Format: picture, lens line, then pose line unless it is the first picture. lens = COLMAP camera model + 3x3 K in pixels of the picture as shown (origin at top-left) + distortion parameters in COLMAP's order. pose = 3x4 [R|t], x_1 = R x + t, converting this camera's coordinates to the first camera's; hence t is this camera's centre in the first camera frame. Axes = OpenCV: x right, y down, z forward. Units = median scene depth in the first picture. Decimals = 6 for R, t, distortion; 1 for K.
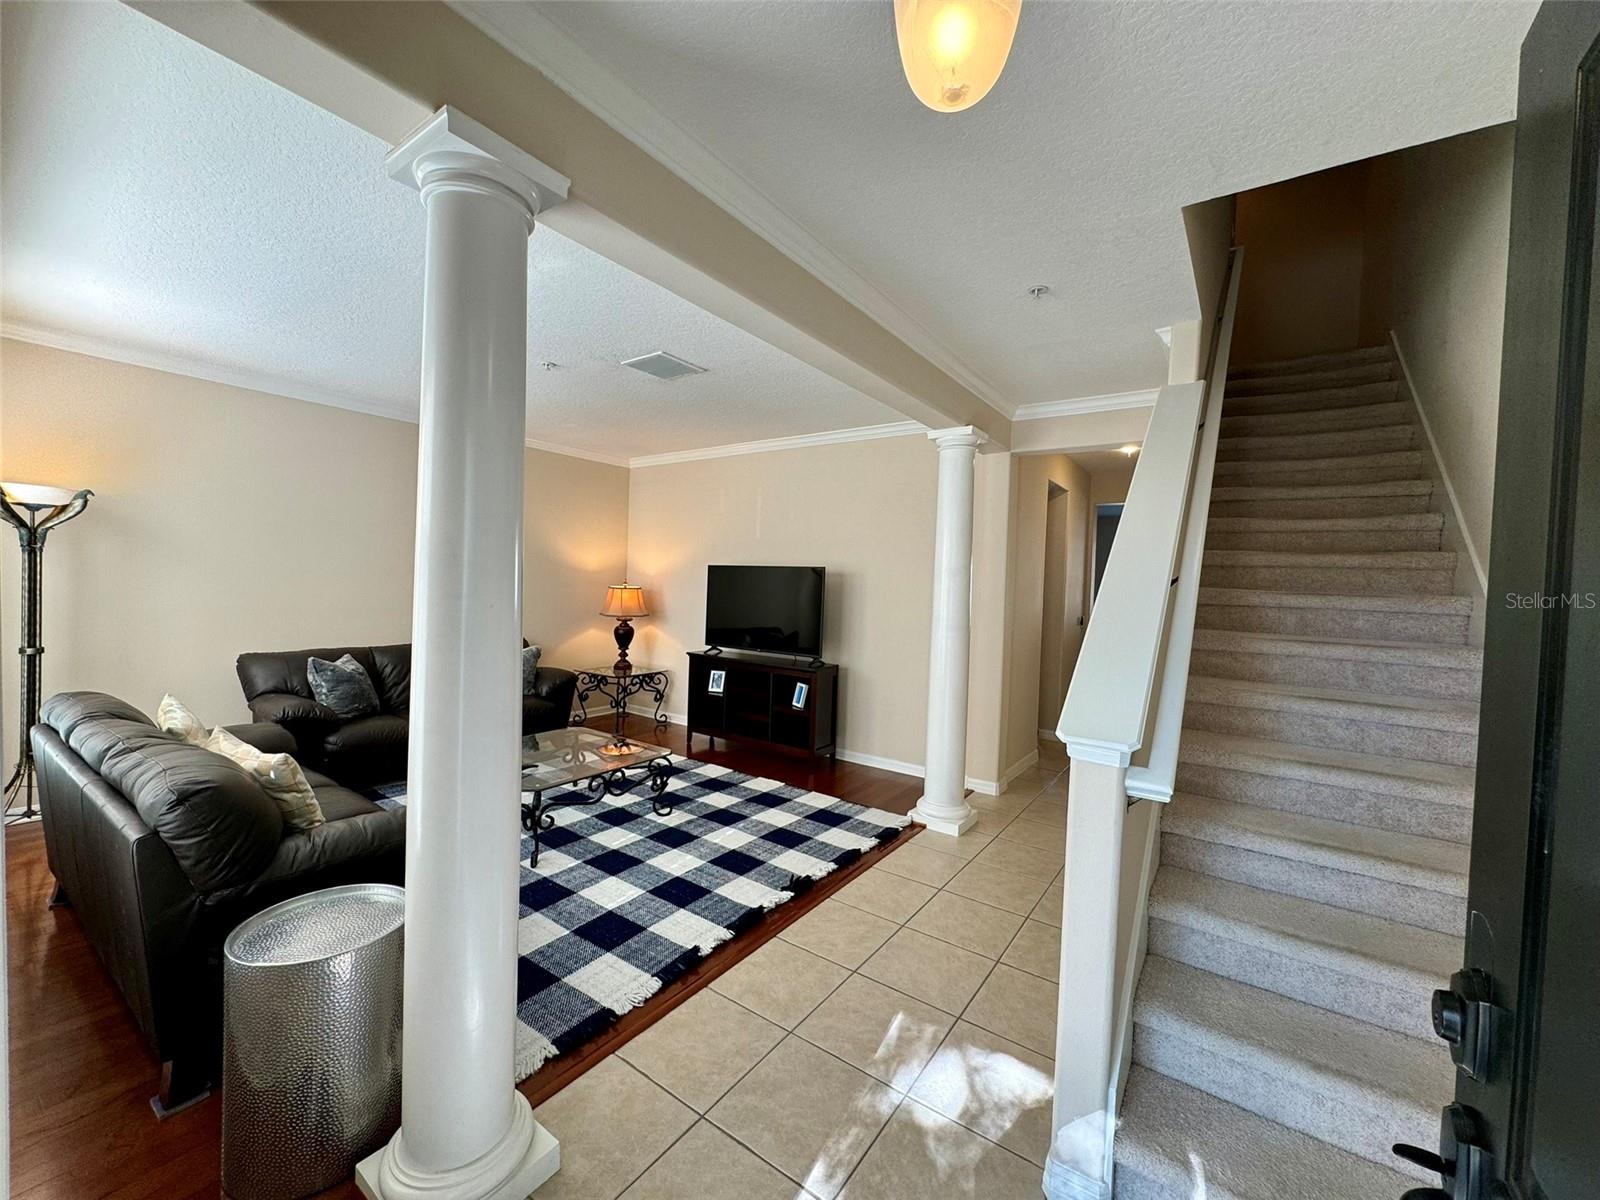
lens RADIAL K [[629.0, 0, 800.0], [0, 629.0, 600.0], [0, 0, 1]] dist [0.000975, 0.000038]
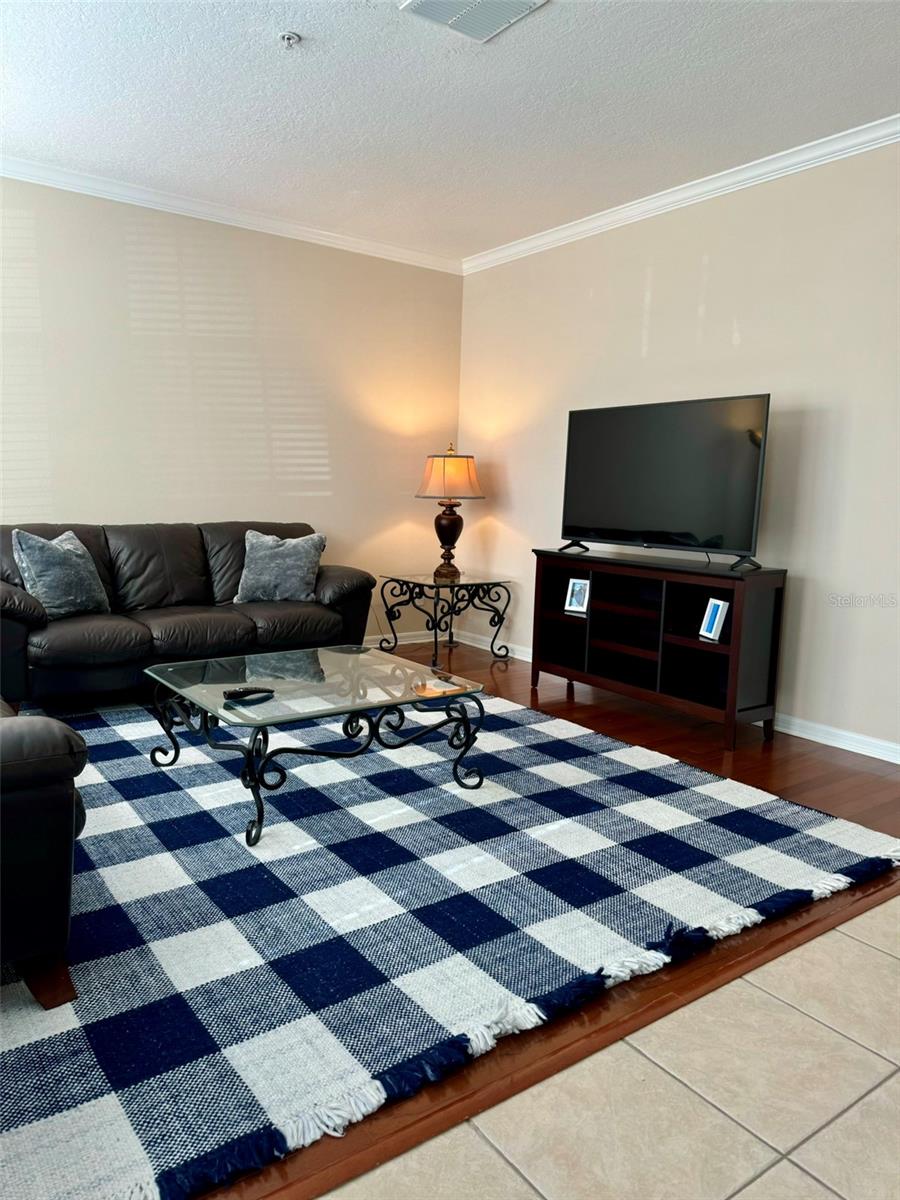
lens RADIAL K [[847.9, 0, 450.0], [0, 847.9, 600.0], [0, 0, 1]] dist [0.093592, -0.124194]
pose [[0.948931, 0.038148, -0.313170, 0.020185], [-0.006735, 0.994886, 0.100781, 0.066707], [0.315413, -0.093524, 0.944335, 0.199201]]
